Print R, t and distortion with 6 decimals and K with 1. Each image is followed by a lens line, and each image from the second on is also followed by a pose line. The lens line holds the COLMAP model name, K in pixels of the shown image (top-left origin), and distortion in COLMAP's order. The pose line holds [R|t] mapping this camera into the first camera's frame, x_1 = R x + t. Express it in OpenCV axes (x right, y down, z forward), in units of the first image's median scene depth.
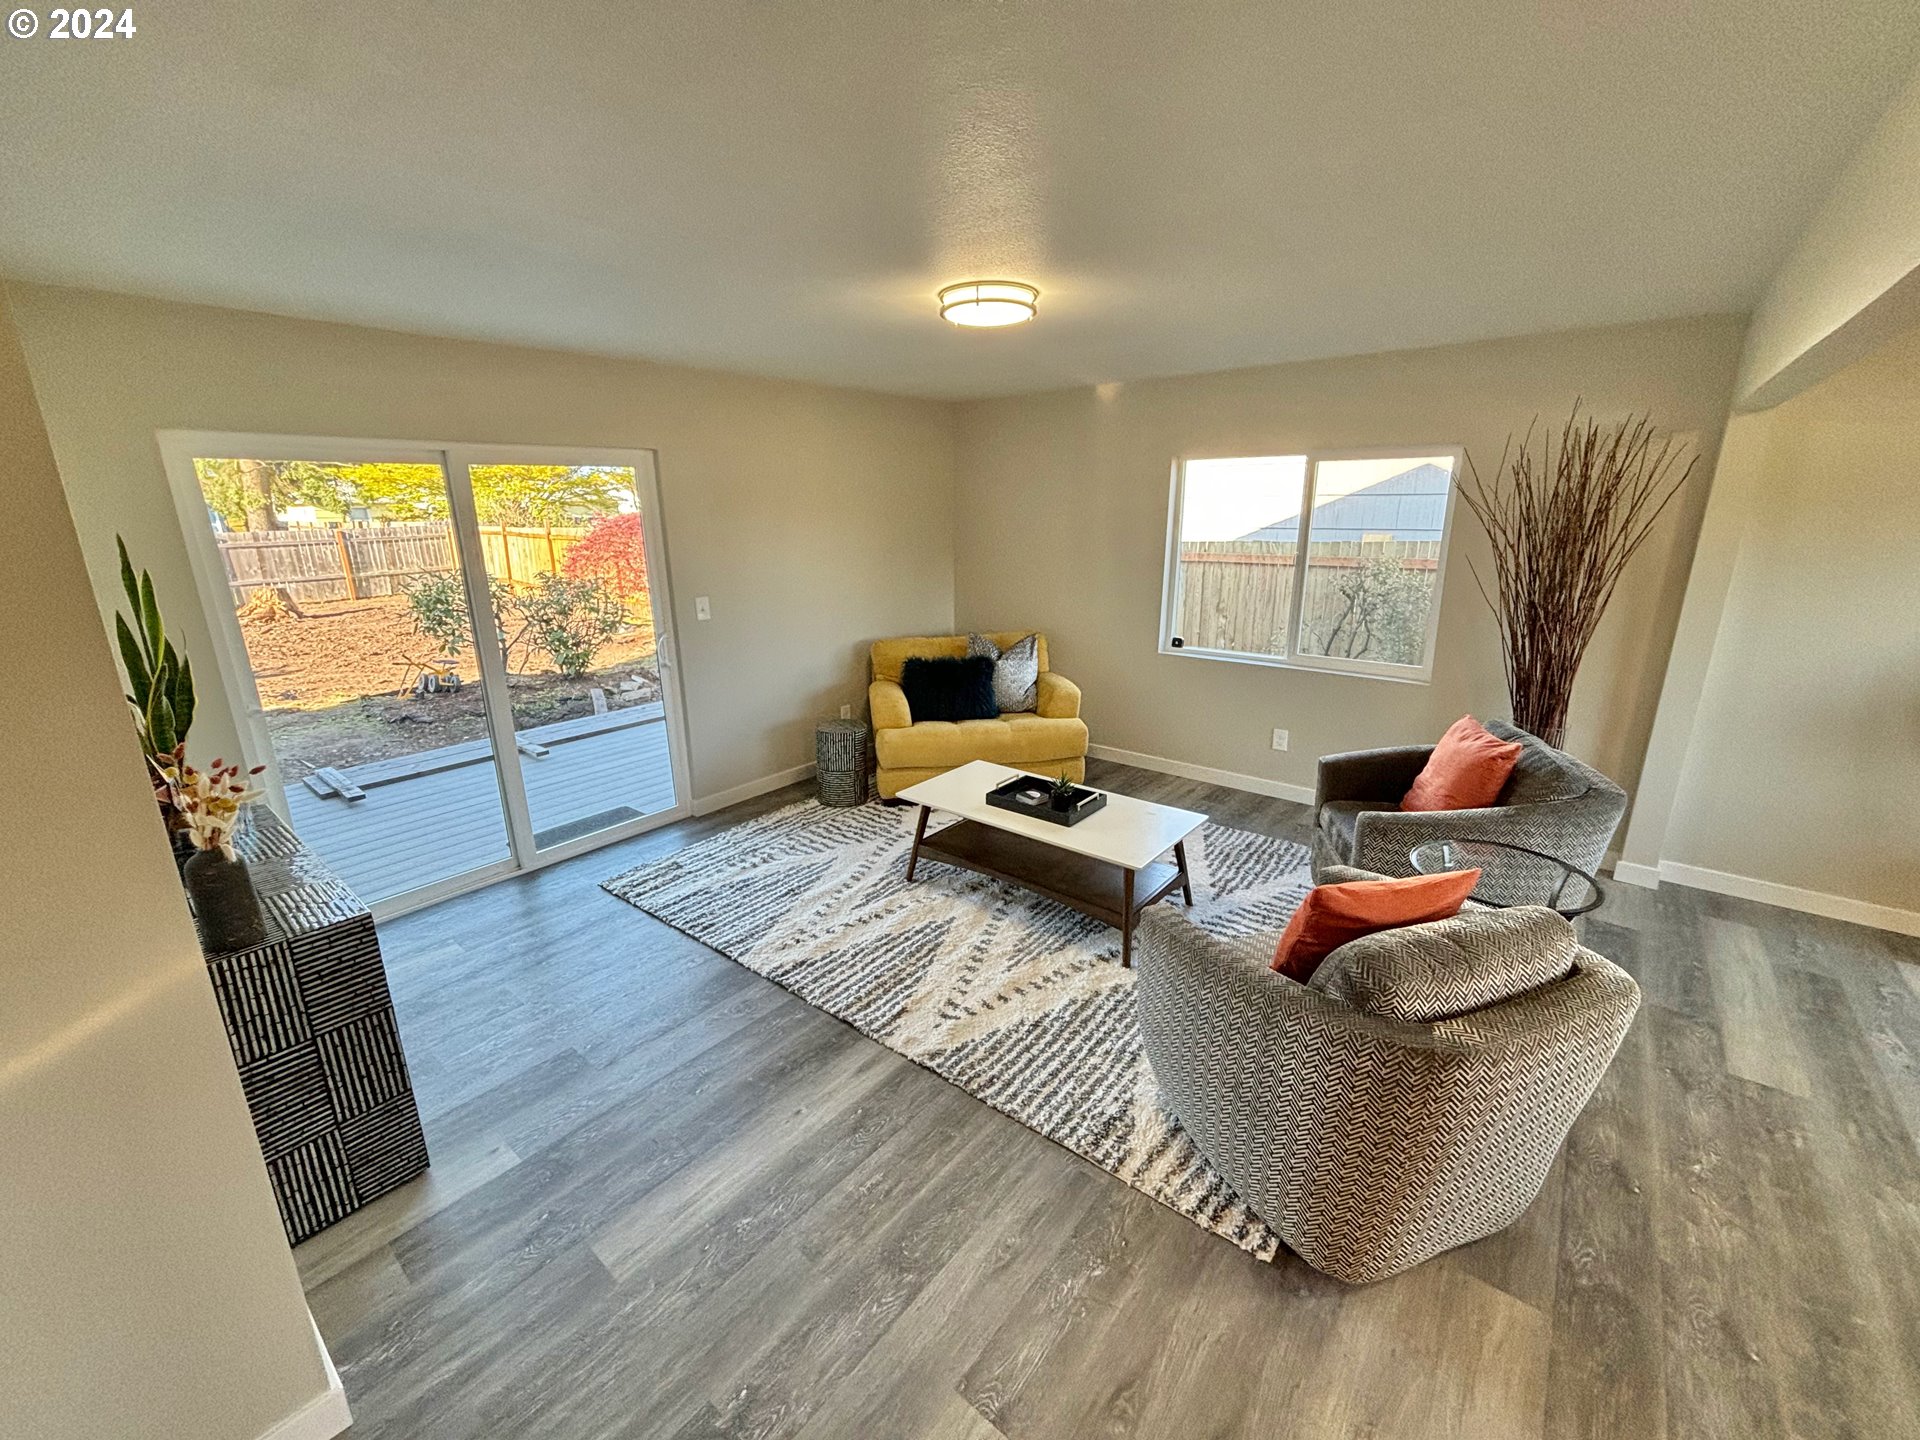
lens RADIAL K [[773.1, 0, 967.1], [0, 773.1, 721.8], [0, 0, 1]] dist [-0.001481, 0.000232]
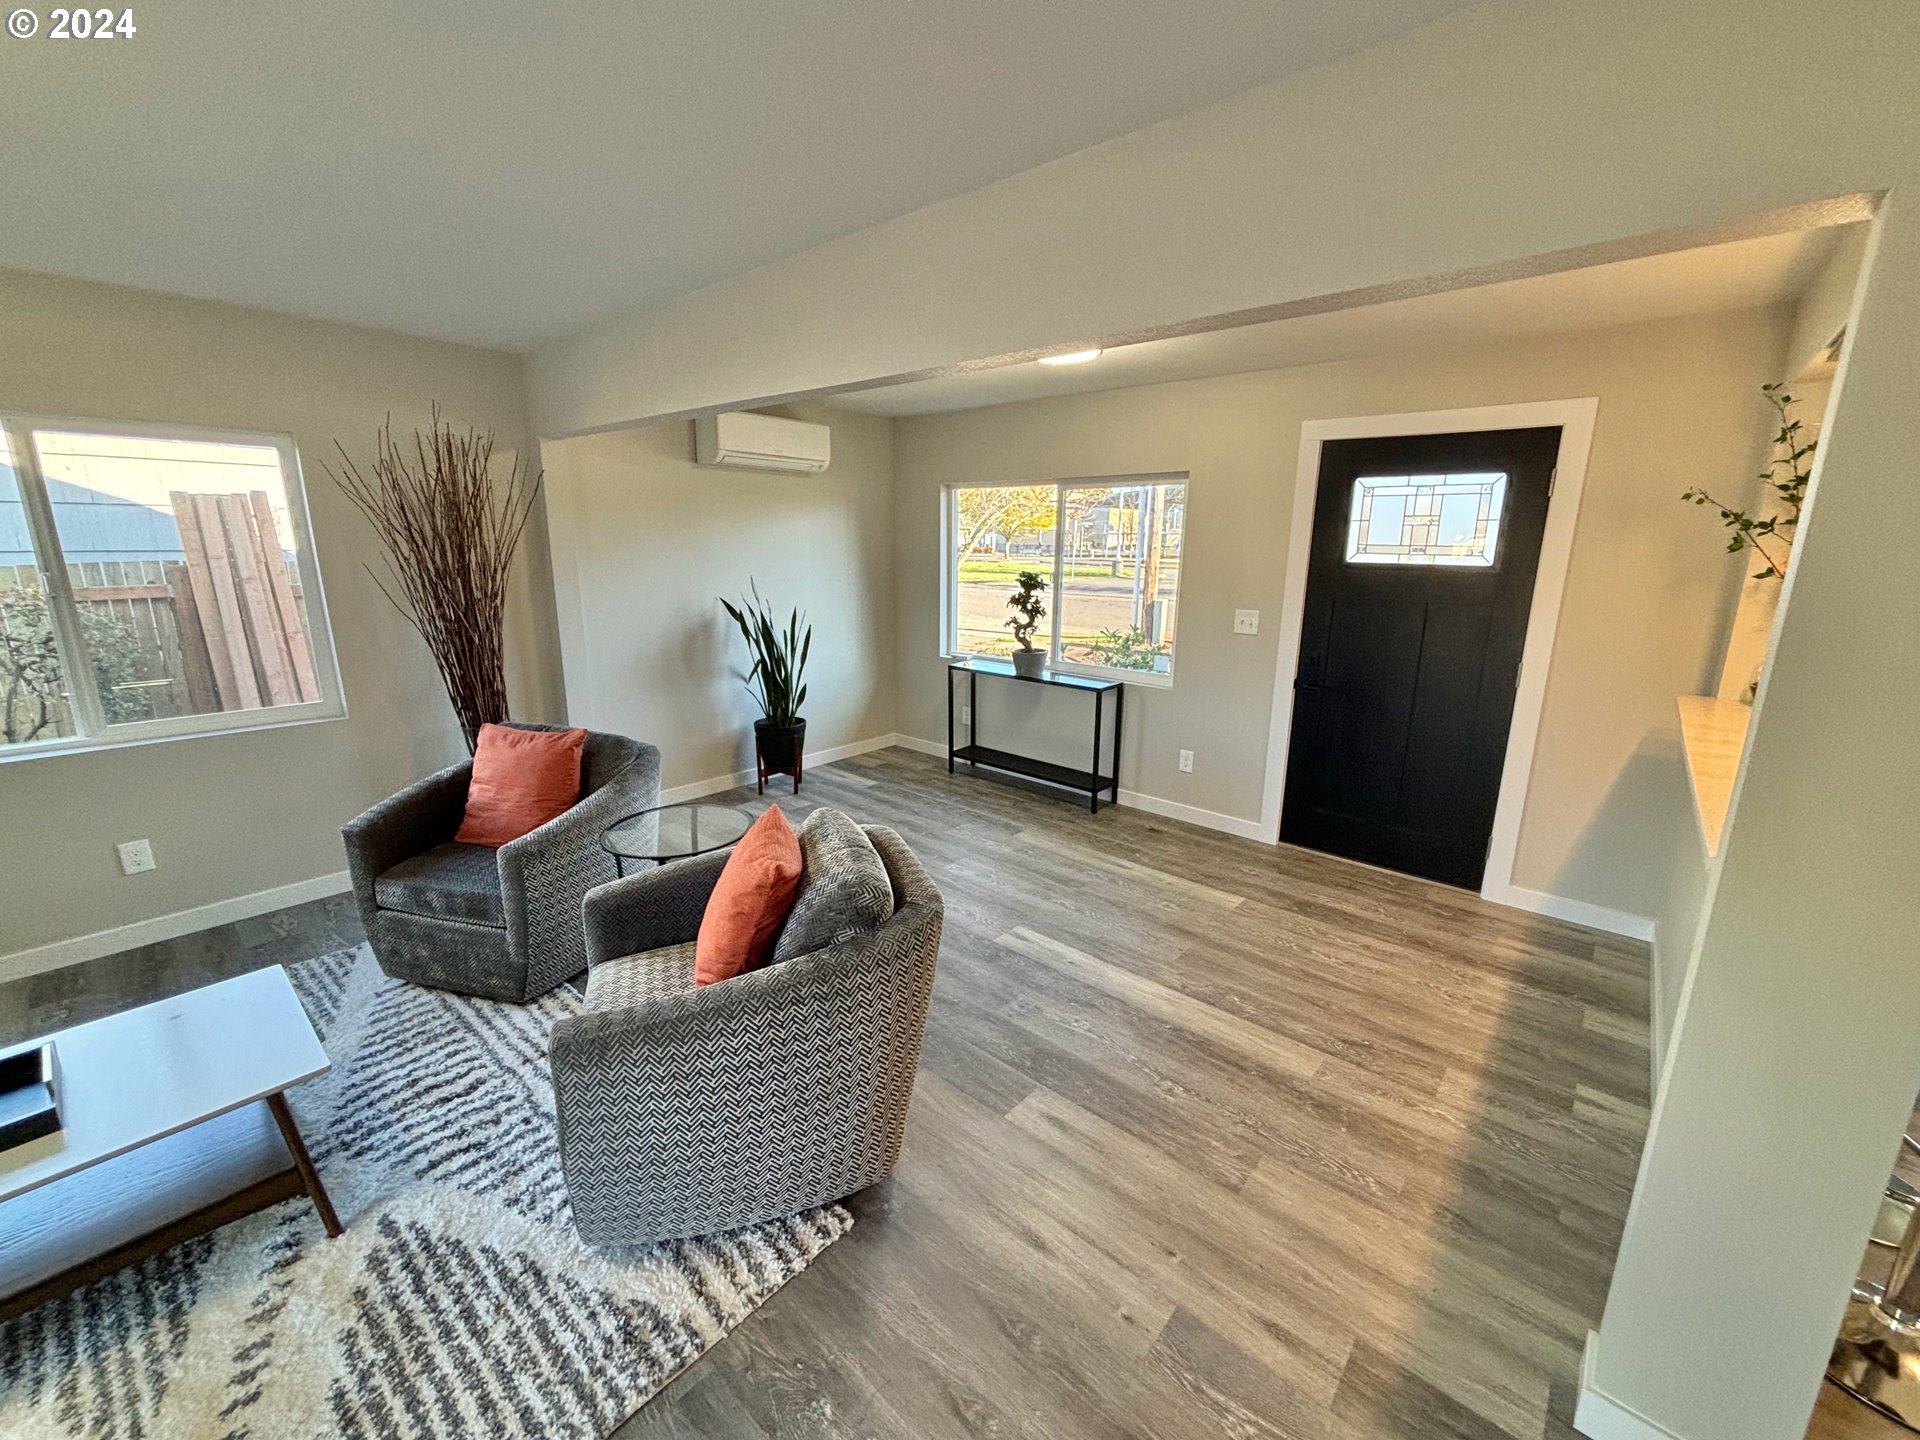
lens RADIAL K [[773.1, 0, 964.0], [0, 773.1, 718.6], [0, 0, 1]] dist [-0.001481, 0.000232]
pose [[0.037818, -0.222642, 0.974167, -0.344401], [0.260641, 0.943317, 0.205473, -0.075863], [-0.964695, 0.246138, 0.093704, 0.460791]]
